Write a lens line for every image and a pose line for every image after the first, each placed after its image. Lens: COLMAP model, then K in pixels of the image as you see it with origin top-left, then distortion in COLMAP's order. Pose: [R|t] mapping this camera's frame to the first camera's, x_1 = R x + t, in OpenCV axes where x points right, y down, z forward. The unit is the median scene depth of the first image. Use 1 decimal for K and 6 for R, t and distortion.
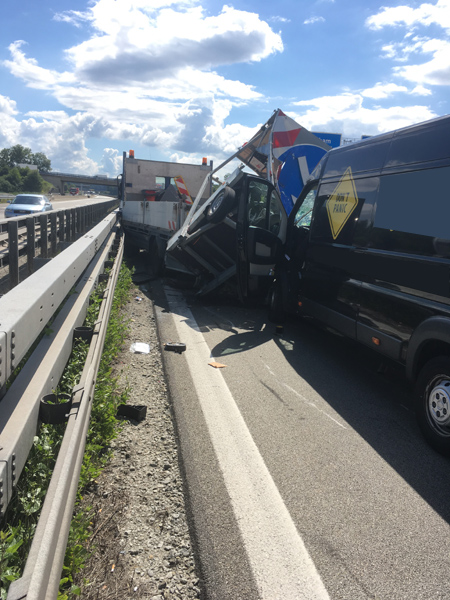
lens RADIAL K [[499.8, 0, 225.0], [0, 499.8, 300.0], [0, 0, 1]] dist [0.011012, -0.005374]
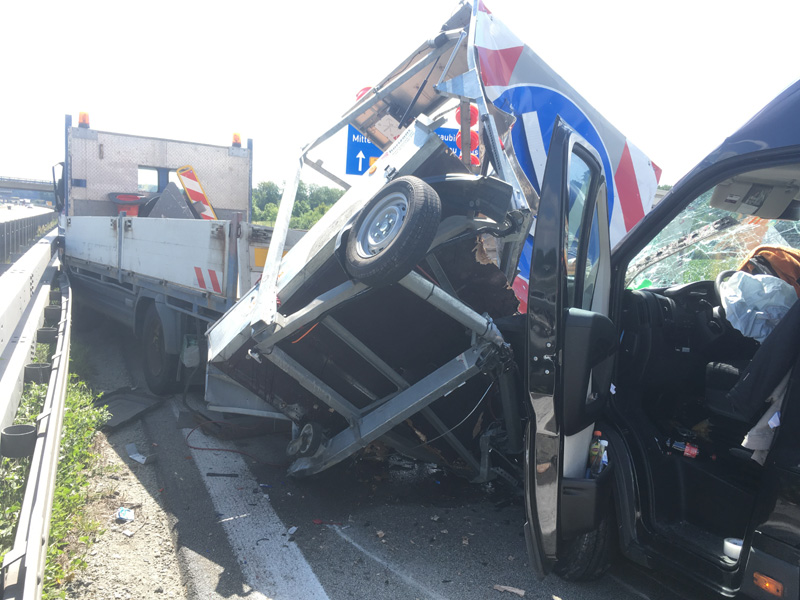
lens RADIAL K [[666.4, 0, 400.0], [0, 666.4, 300.0], [0, 0, 1]] dist [0.011012, -0.005374]
pose [[0.965706, -0.035917, 0.257144, -0.074659], [0.052914, 0.996826, -0.059485, -0.074373], [-0.254191, 0.071052, 0.964541, 0.364192]]
